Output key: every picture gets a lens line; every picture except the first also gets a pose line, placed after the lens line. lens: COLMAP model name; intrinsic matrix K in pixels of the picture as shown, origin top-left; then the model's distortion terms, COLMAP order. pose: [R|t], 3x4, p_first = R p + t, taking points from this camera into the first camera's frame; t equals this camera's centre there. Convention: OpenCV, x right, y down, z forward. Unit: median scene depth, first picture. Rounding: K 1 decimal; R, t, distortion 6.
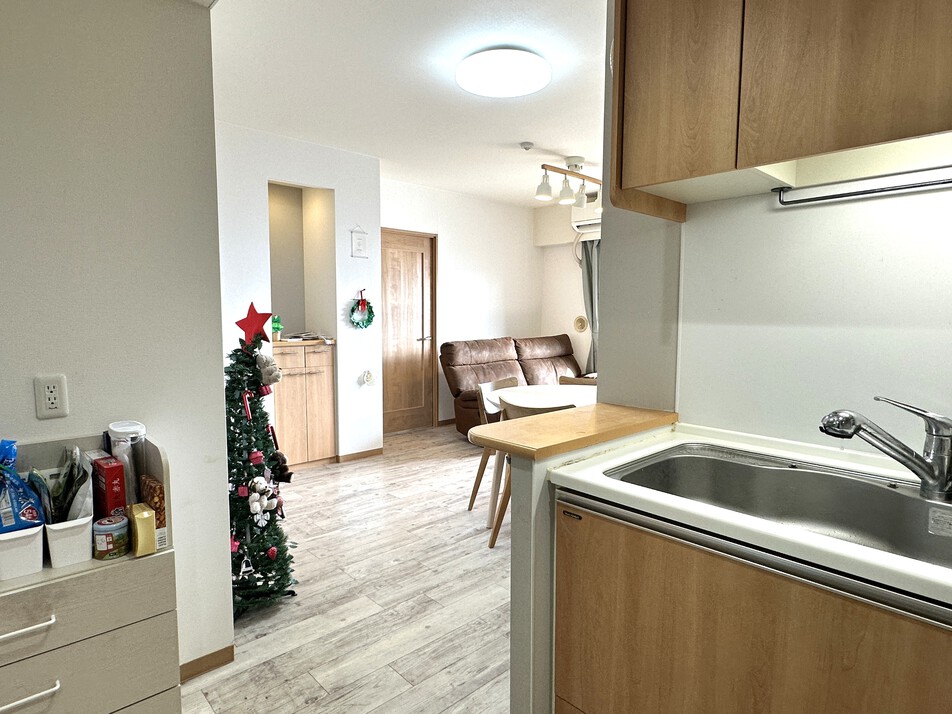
lens RADIAL K [[545.0, 0, 476.8], [0, 545.0, 357.2], [0, 0, 1]] dist [0.000278, -0.000028]
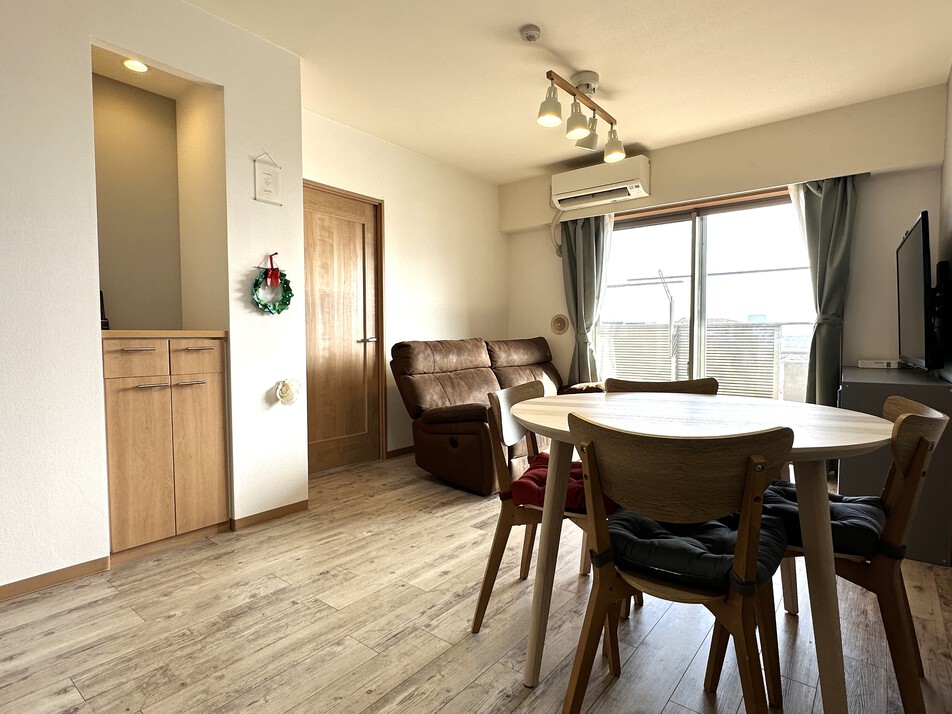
lens RADIAL K [[507.8, 0, 477.6], [0, 507.8, 360.6], [0, 0, 1]] dist [-0.000952, -0.000846]
pose [[0.989700, -0.013341, 0.142534, -0.057505], [0.018688, 0.999168, -0.036241, 0.026276], [-0.141932, 0.038531, 0.989126, 0.372781]]
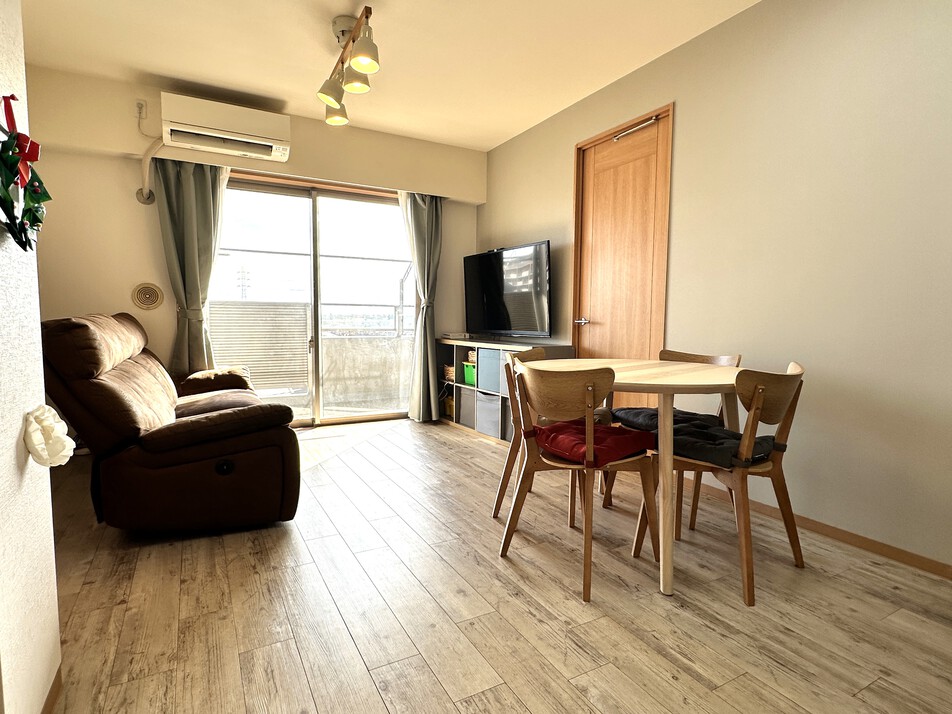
lens RADIAL K [[507.8, 0, 475.4], [0, 507.8, 357.0], [0, 0, 1]] dist [-0.000952, -0.000846]
pose [[0.246806, -0.075848, 0.966092, -0.380748], [0.074367, 0.995475, 0.059157, -0.000181], [-0.966207, 0.057245, 0.251329, 0.717169]]
